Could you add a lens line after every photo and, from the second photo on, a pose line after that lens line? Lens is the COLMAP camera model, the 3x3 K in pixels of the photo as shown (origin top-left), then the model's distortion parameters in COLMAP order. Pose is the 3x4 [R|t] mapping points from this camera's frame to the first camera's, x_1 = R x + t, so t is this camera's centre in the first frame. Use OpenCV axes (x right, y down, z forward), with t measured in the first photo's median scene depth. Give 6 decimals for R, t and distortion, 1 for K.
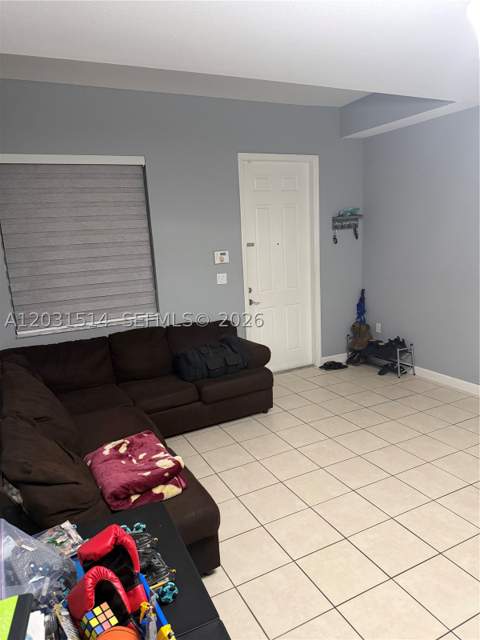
lens RADIAL K [[451.2, 0, 240.0], [0, 451.2, 320.0], [0, 0, 1]] dist [0.196344, -0.128381]
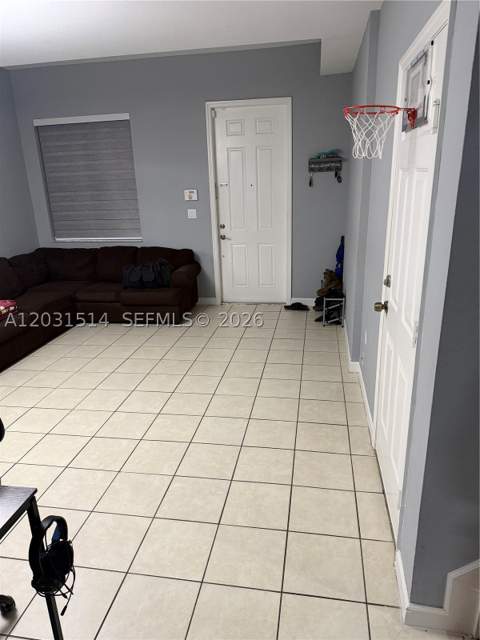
lens RADIAL K [[444.5, 0, 240.5], [0, 444.5, 324.5], [0, 0, 1]] dist [0.086998, -0.123618]
pose [[0.799024, 0.206398, -0.564766, 0.739162], [-0.120223, 0.975115, 0.186273, -0.038766], [0.589158, -0.080939, 0.803954, 0.098836]]
